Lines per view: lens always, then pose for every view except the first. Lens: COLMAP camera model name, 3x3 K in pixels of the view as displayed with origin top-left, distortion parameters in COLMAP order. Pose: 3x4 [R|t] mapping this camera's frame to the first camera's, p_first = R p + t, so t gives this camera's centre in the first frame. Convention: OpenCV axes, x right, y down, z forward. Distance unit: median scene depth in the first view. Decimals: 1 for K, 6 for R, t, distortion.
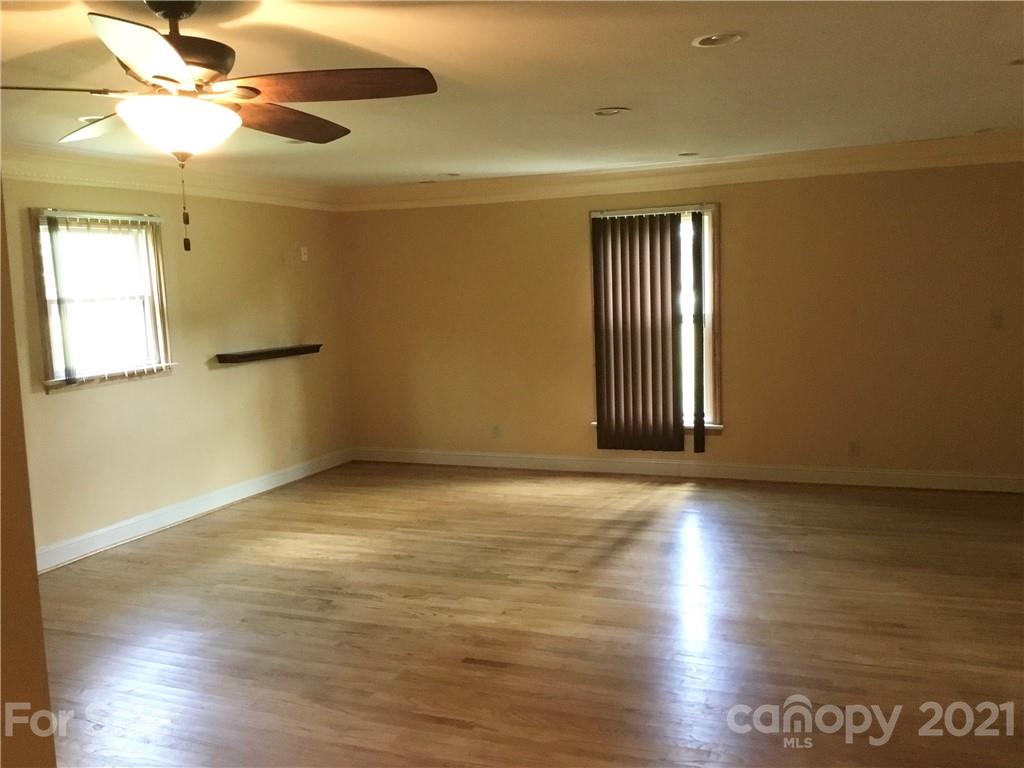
lens RADIAL K [[917.5, 0, 528.0], [0, 917.5, 380.3], [0, 0, 1]] dist [0.110332, -0.258186]
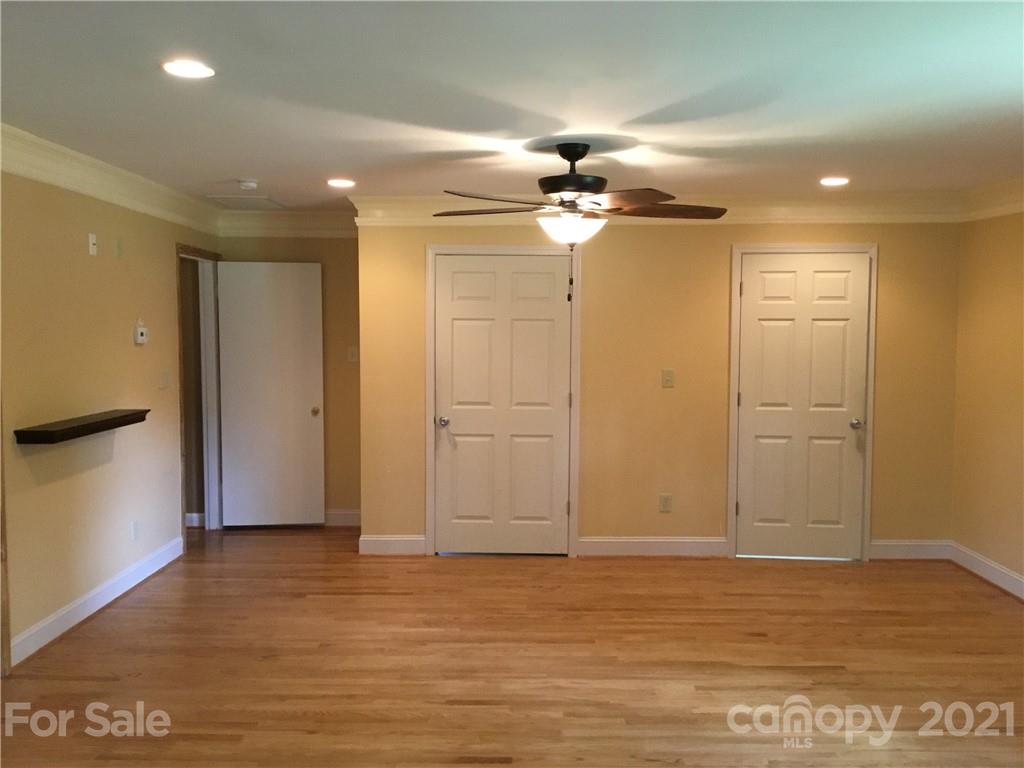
lens RADIAL K [[917.5, 0, 528.0], [0, 917.5, 380.3], [0, 0, 1]] dist [0.110332, -0.258186]
pose [[-0.932637, 0.050350, -0.357287, 0.168158], [-0.015986, 0.983477, 0.180325, -0.165413], [0.360463, 0.173889, -0.916422, 1.400155]]
